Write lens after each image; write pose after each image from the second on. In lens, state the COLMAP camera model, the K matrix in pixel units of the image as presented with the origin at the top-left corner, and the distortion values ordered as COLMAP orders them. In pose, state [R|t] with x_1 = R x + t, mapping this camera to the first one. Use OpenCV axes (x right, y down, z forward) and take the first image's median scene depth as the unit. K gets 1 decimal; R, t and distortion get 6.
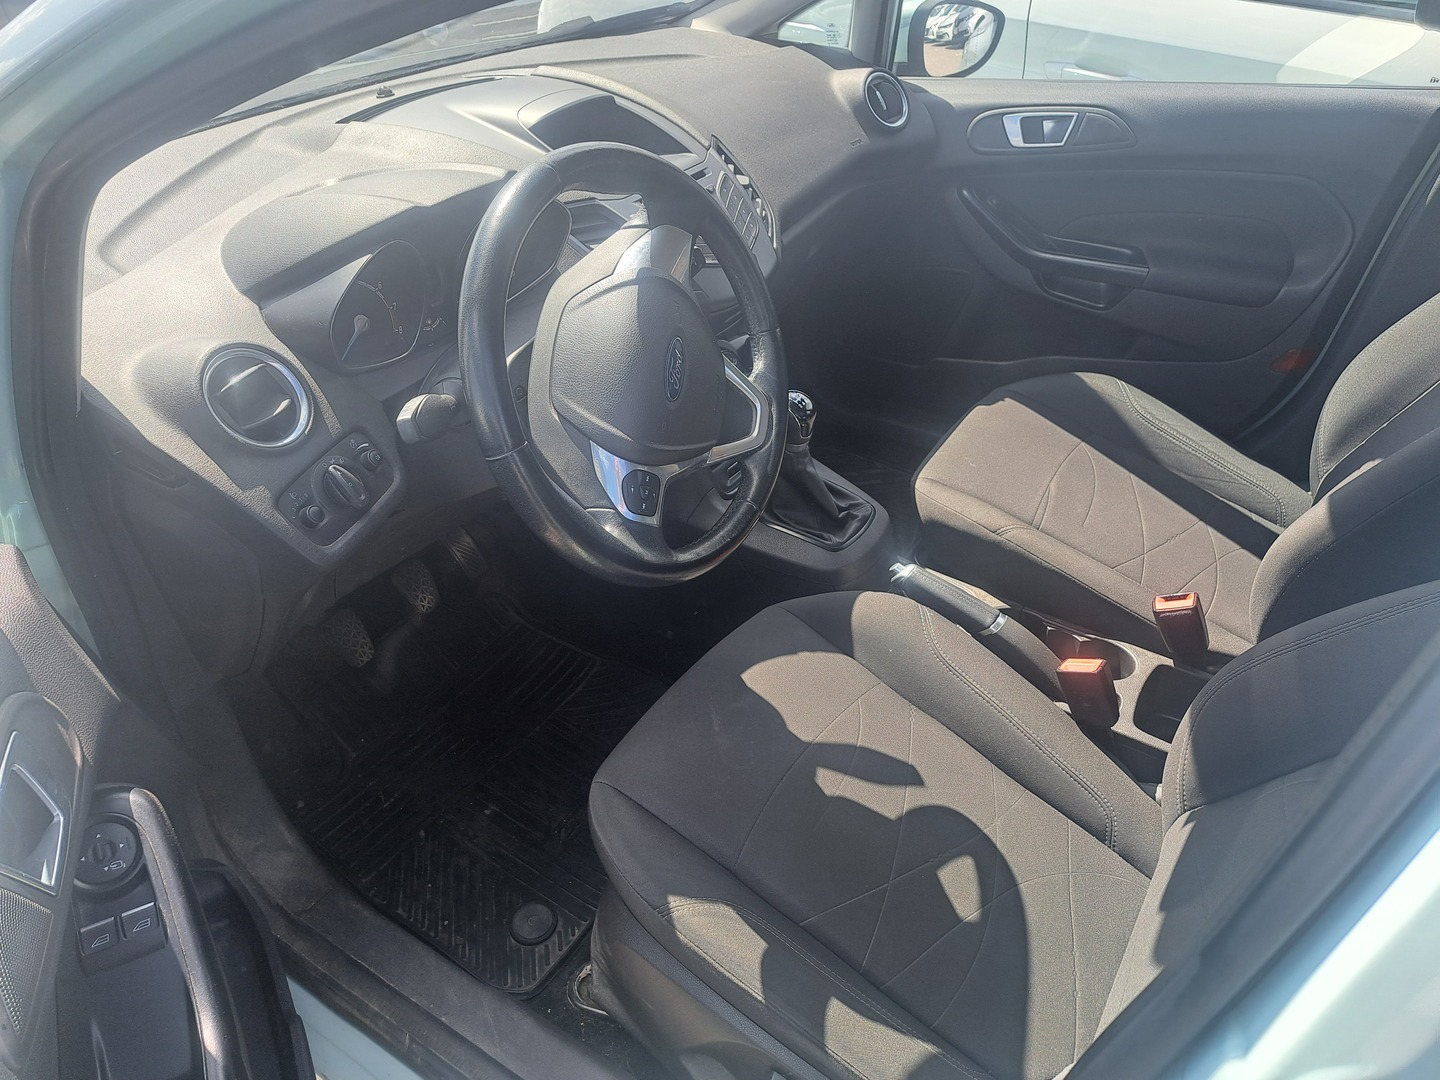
lens RADIAL K [[1018.9, 0, 719.6], [0, 1018.9, 541.4], [0, 0, 1]] dist [0.009823, -0.002115]
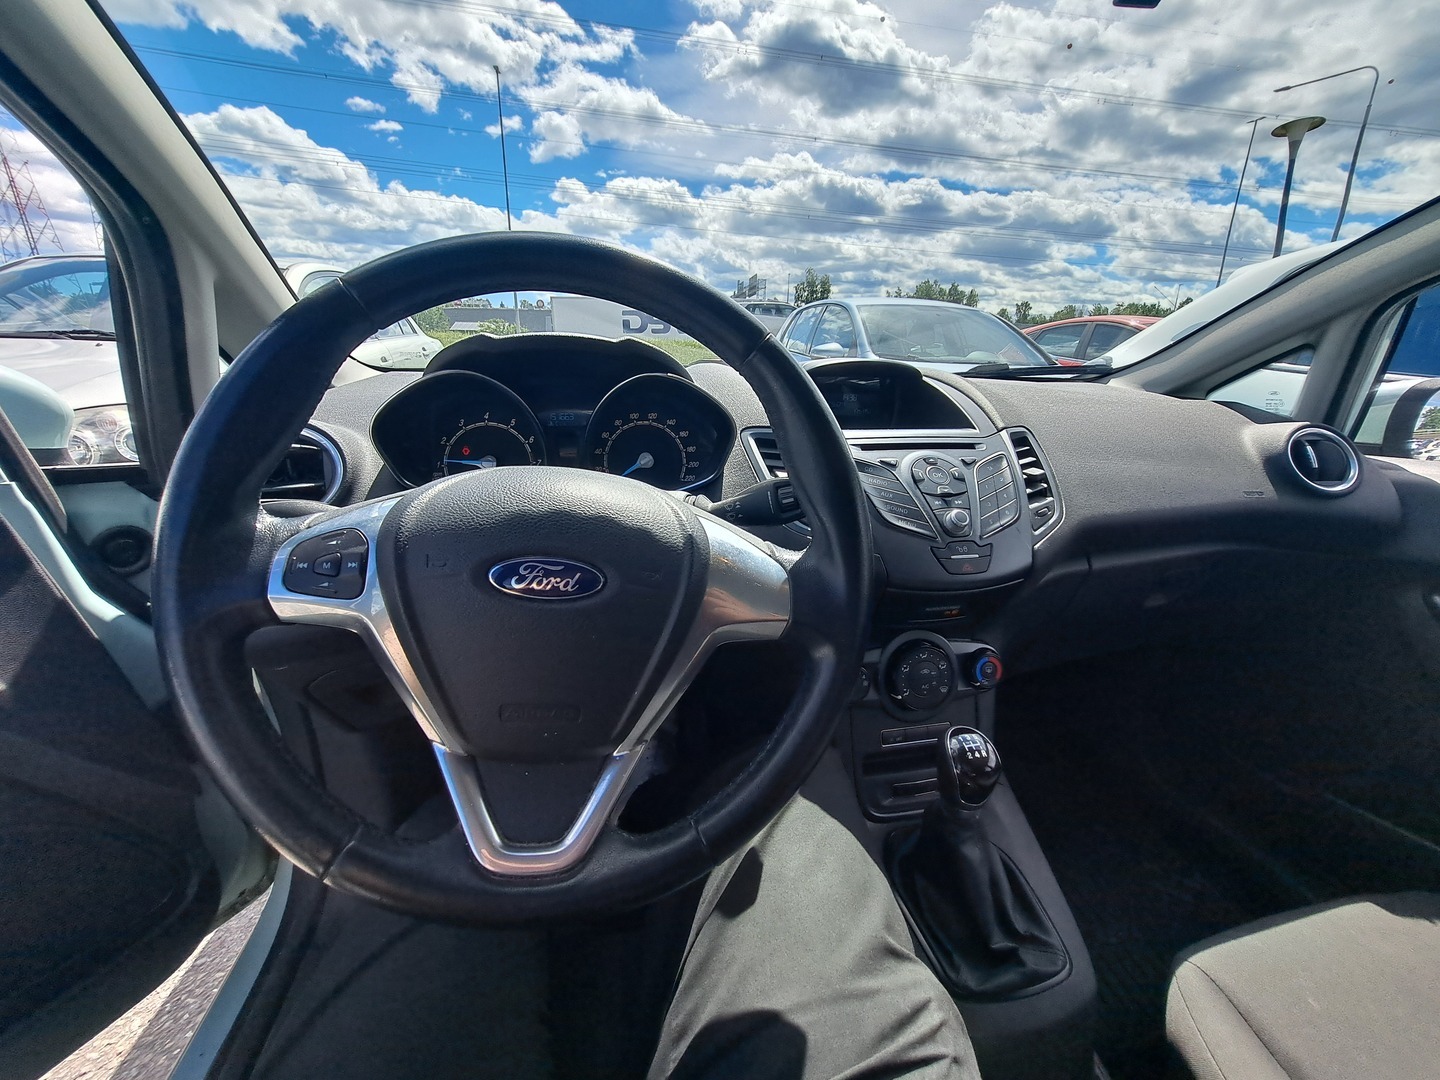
lens RADIAL K [[576.7, 0, 720.9], [0, 576.7, 533.8], [0, 0, 1]] dist [-0.000212, -0.000085]
pose [[0.724083, 0.272893, -0.633430, 0.124570], [-0.448060, 0.884324, -0.131202, -0.107288], [0.524353, 0.378815, 0.762596, 0.425740]]
